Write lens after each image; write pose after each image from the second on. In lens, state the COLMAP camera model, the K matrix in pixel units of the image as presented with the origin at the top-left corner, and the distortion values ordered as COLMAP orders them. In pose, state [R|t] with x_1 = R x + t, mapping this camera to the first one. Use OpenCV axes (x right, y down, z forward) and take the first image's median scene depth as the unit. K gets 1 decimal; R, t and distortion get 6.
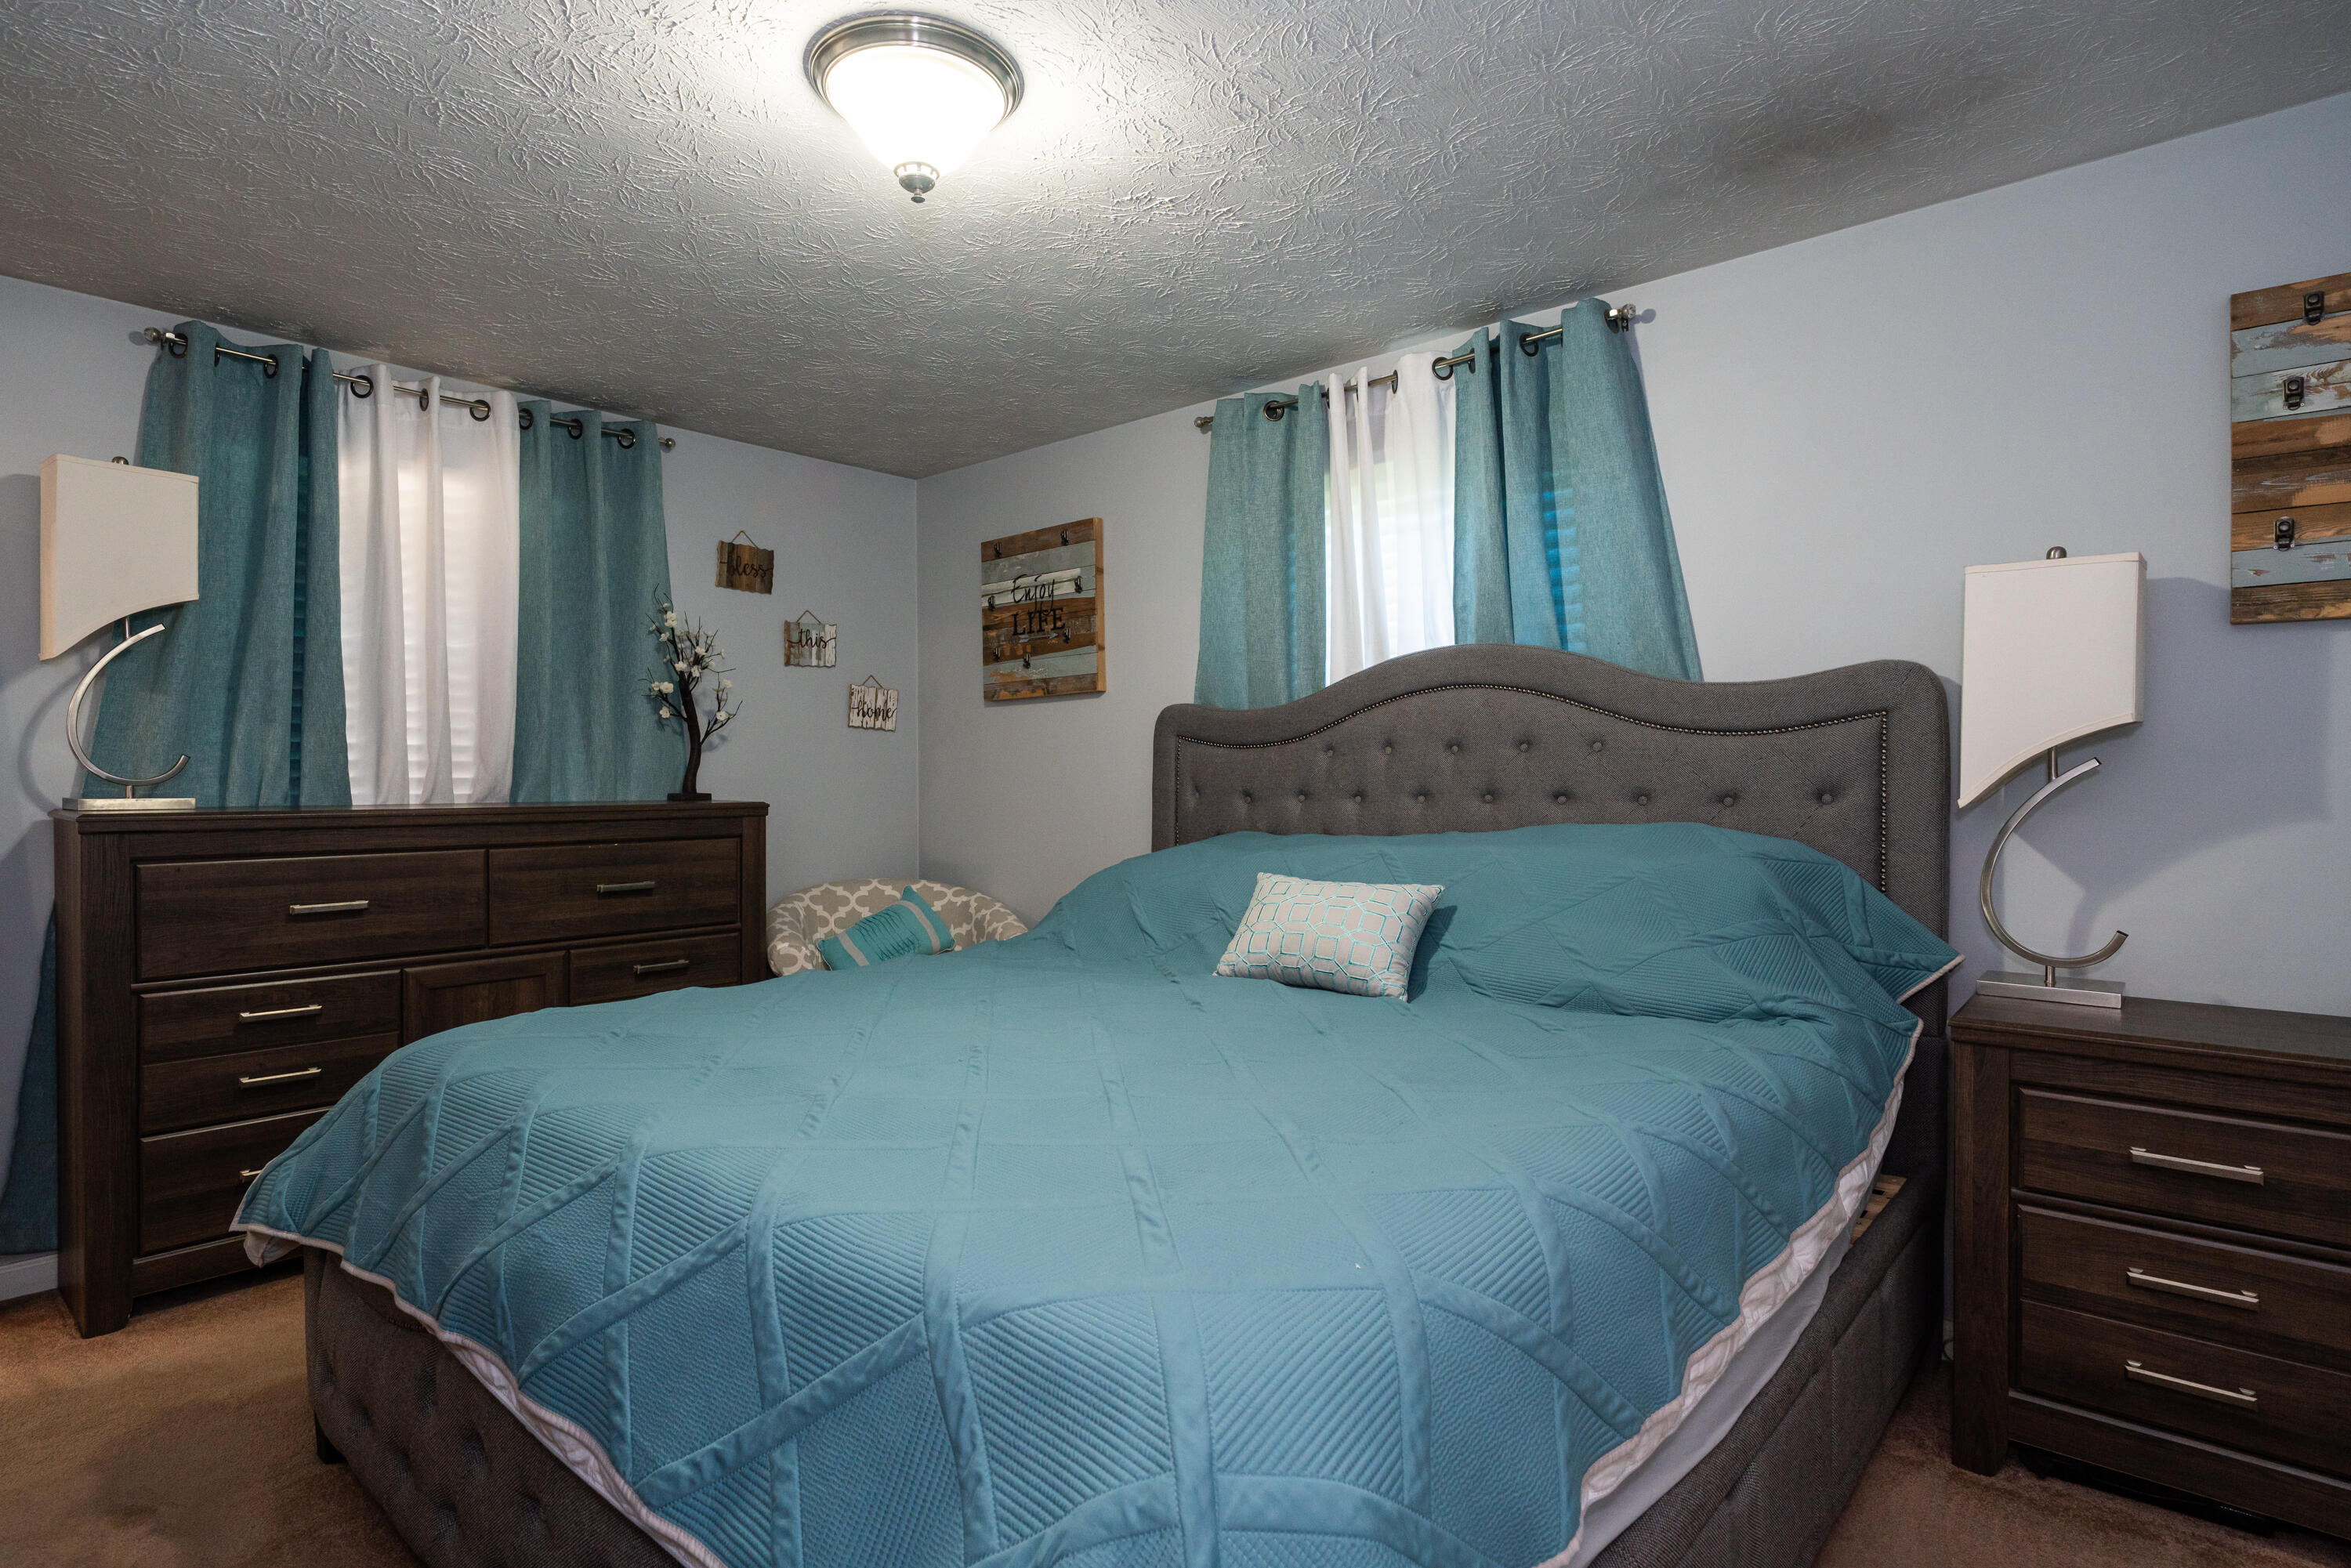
lens RADIAL K [[1198.4, 0, 1175.5], [0, 1198.4, 784.0], [0, 0, 1]] dist [0.001387, 0.000506]
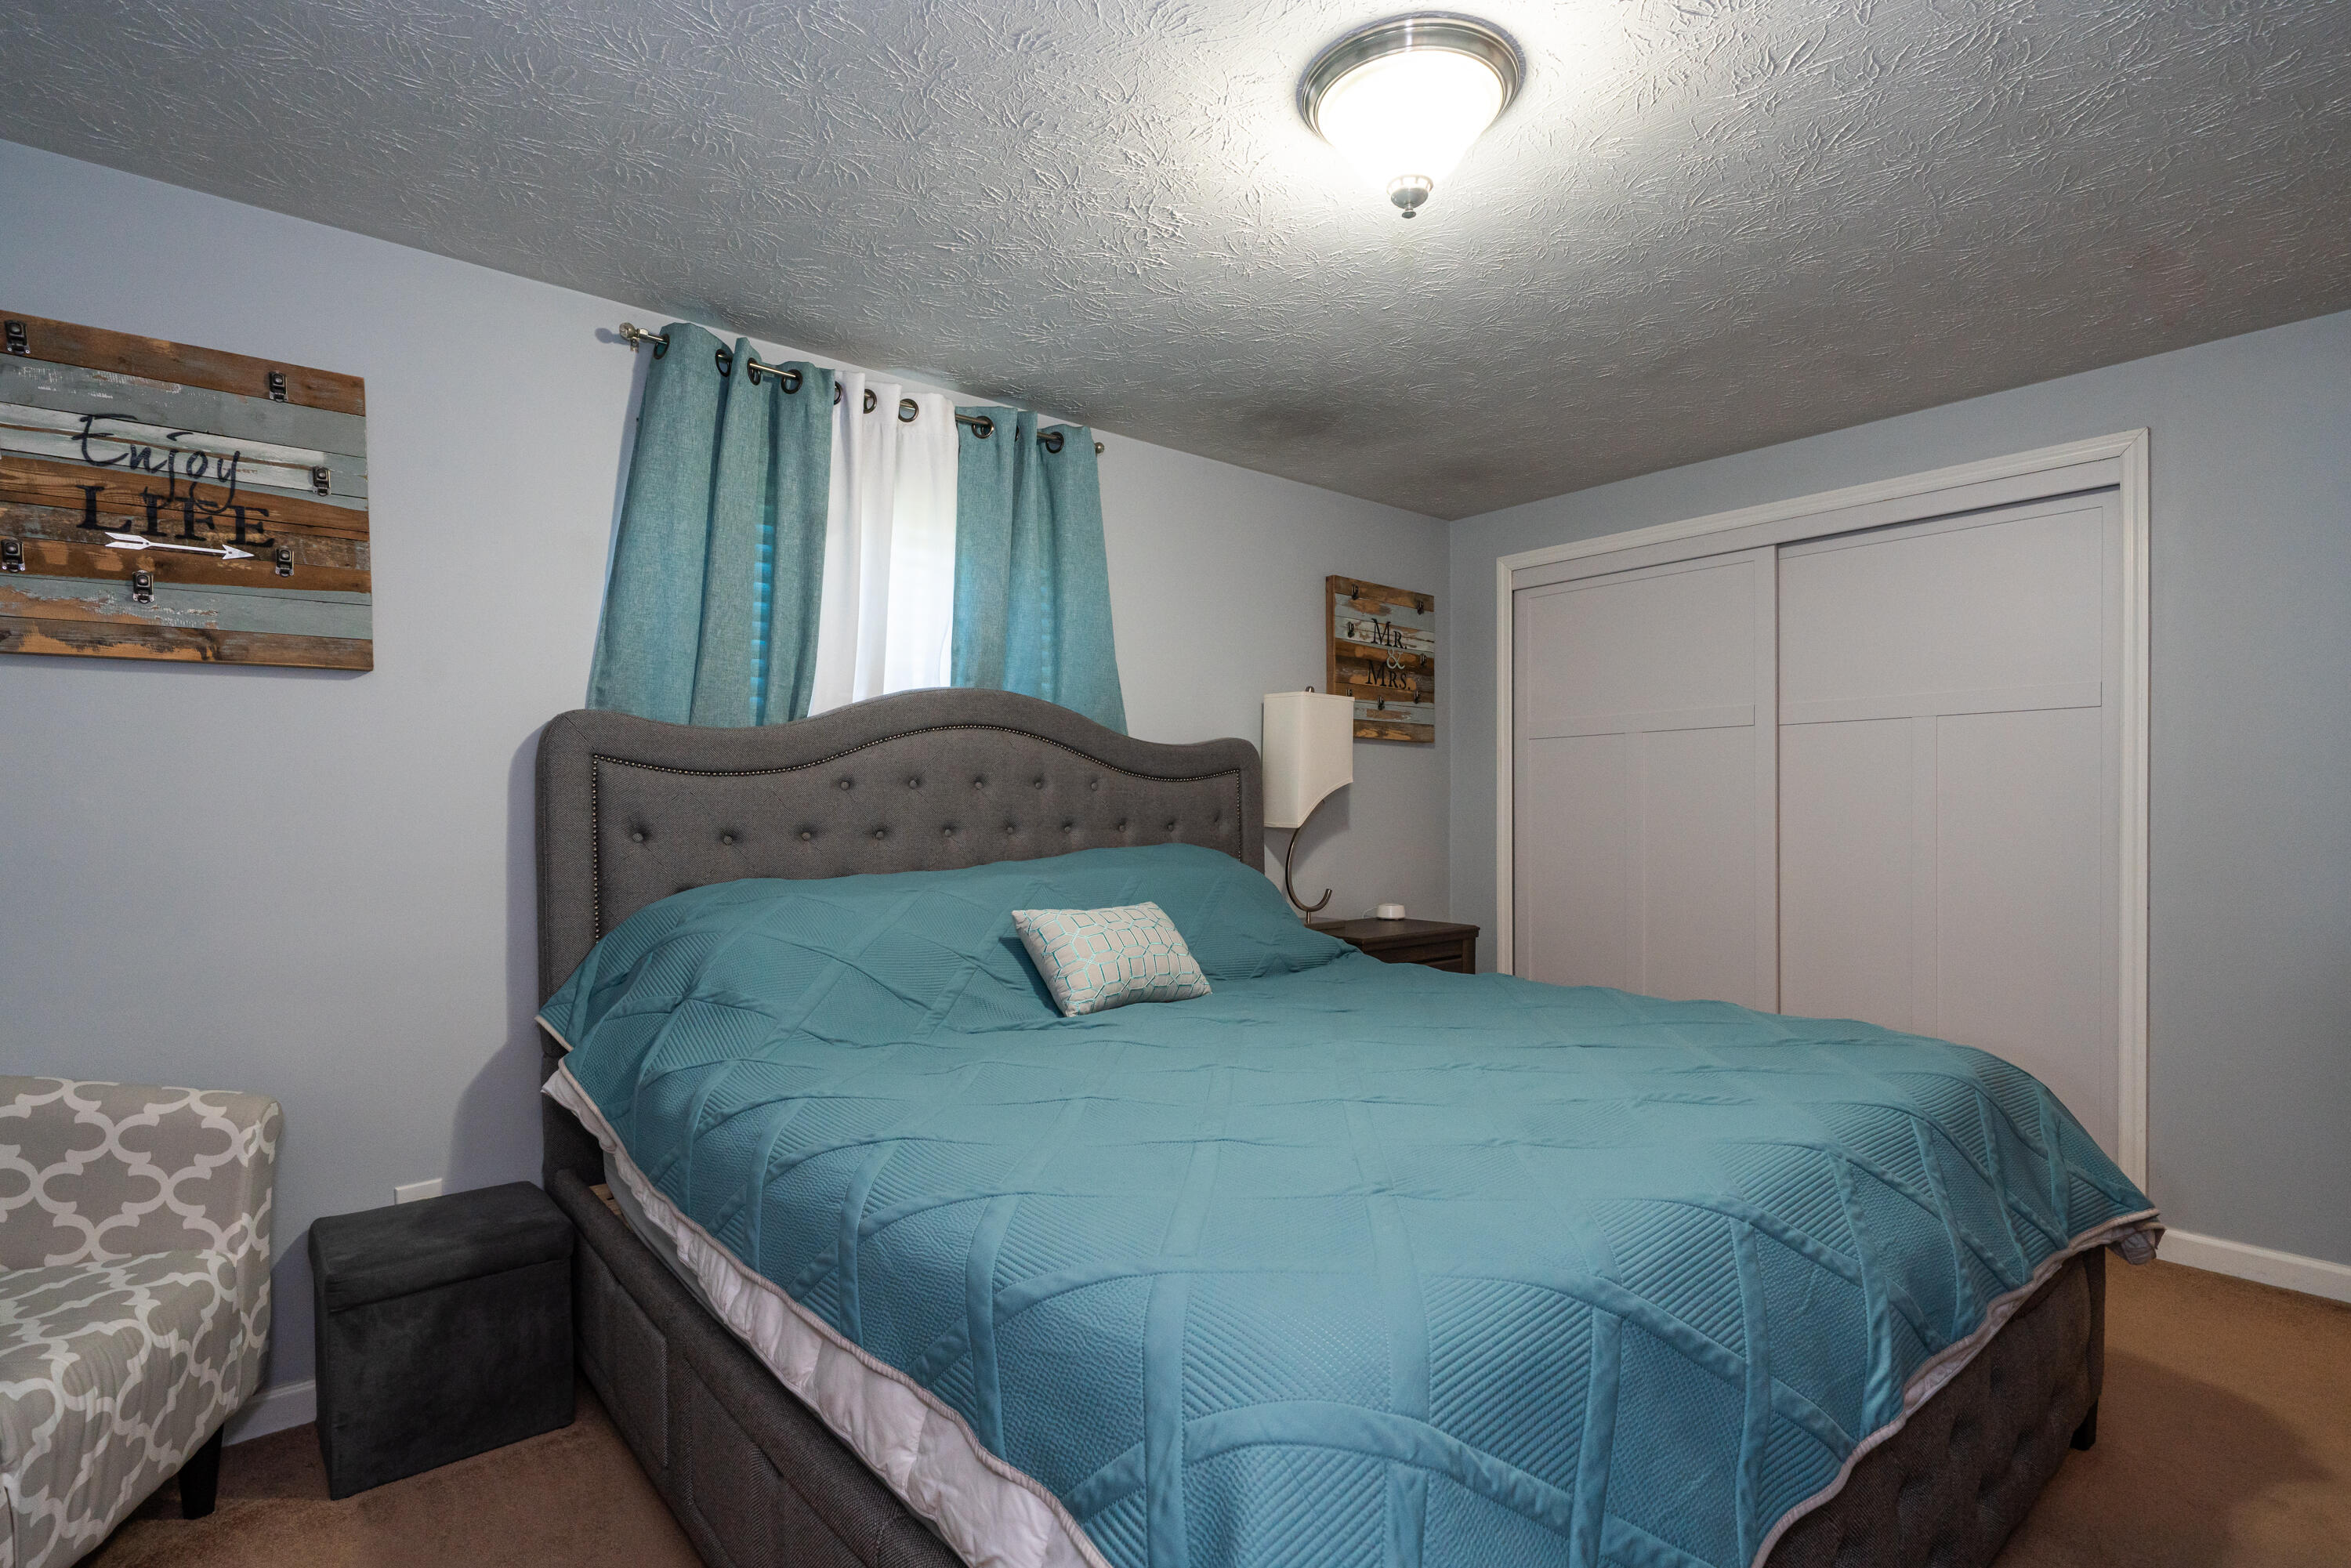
lens RADIAL K [[1139.8, 0, 1171.7], [0, 1139.8, 813.2], [0, 0, 1]] dist [0.001414, 0.000115]
pose [[0.144601, -0.000229, 0.989490, -0.710214], [0.011498, 0.999933, -0.001449, -0.001002], [-0.989423, 0.011587, 0.144594, 0.651168]]
